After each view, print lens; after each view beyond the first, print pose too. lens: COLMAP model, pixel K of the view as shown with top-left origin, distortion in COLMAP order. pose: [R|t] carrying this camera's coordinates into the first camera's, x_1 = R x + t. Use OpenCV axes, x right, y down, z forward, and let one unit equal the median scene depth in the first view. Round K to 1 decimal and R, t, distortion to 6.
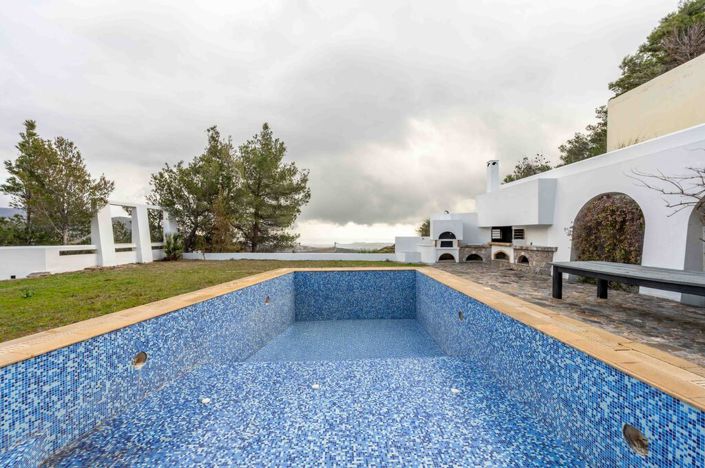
lens RADIAL K [[281.1, 0, 354.0], [0, 281.1, 238.0], [0, 0, 1]] dist [-0.001050, 0.000021]
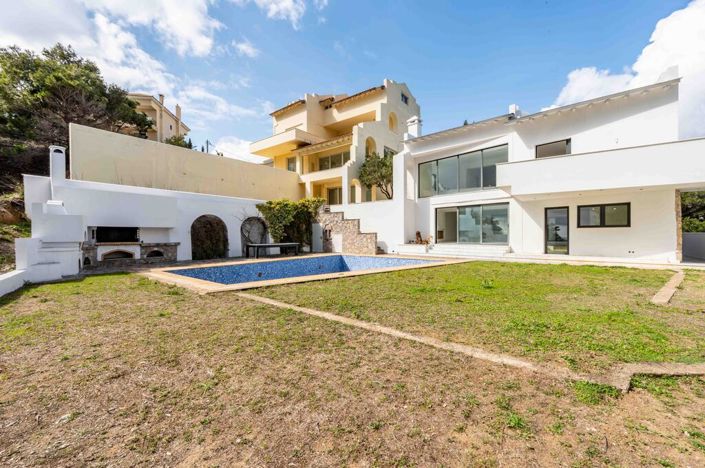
lens RADIAL K [[281.1, 0, 354.0], [0, 281.1, 238.0], [0, 0, 1]] dist [-0.001050, 0.000021]
pose [[-0.759262, 0.001573, 0.650784, -1.267197], [0.018886, 0.999629, 0.019617, -0.005805], [-0.650512, 0.027185, -0.759010, 1.846988]]
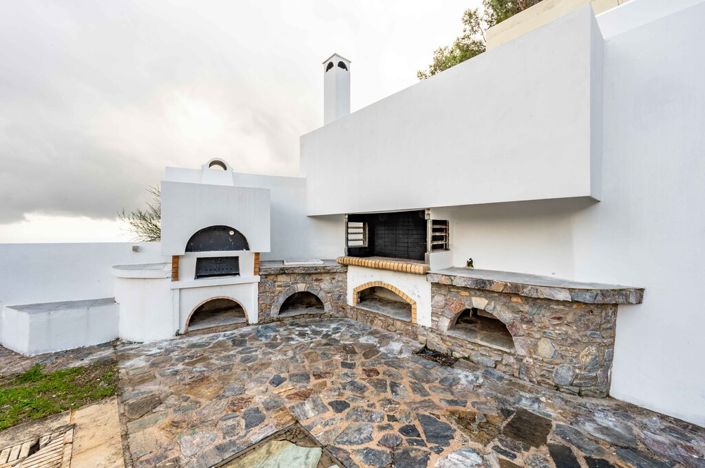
lens RADIAL K [[281.1, 0, 354.0], [0, 281.1, 238.0], [0, 0, 1]] dist [-0.001050, 0.000021]
pose [[0.771250, -0.001746, 0.636530, 0.423296], [0.002231, 0.999998, 0.000039, -0.015508], [-0.636528, 0.001389, 0.771252, 1.140923]]
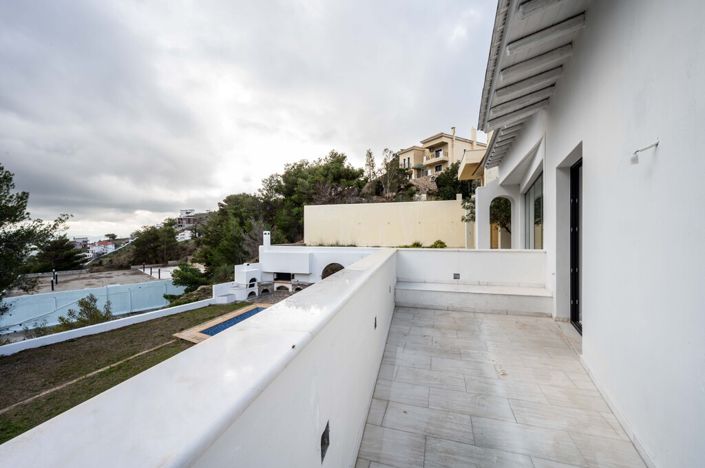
lens RADIAL K [[281.1, 0, 354.0], [0, 281.1, 238.0], [0, 0, 1]] dist [-0.001050, 0.000021]
pose [[0.332571, -0.010009, 0.943025, -1.620200], [0.018022, 0.999829, 0.004257, -0.406265], [-0.942906, 0.015579, 0.332695, -0.112640]]
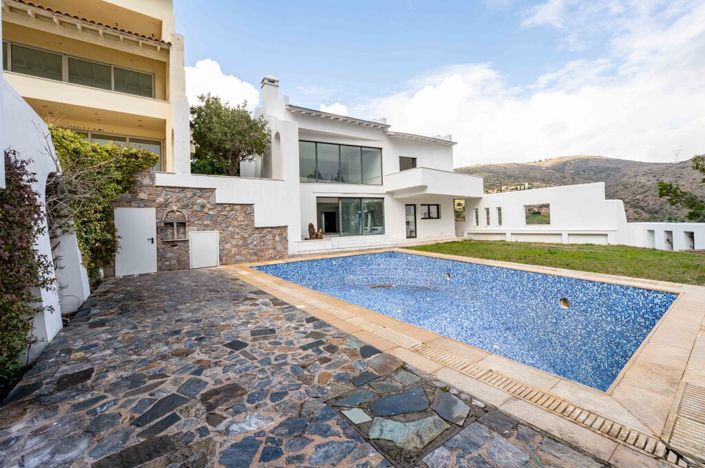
lens RADIAL K [[284.9, 0, 354.4], [0, 284.9, 220.4], [0, 0, 1]] dist [-0.000255, 0.000021]
pose [[-0.835494, 0.027302, -0.548821, 0.662703], [0.029803, 0.999546, 0.004353, -0.025369], [0.548691, -0.012720, -0.835929, 1.497235]]
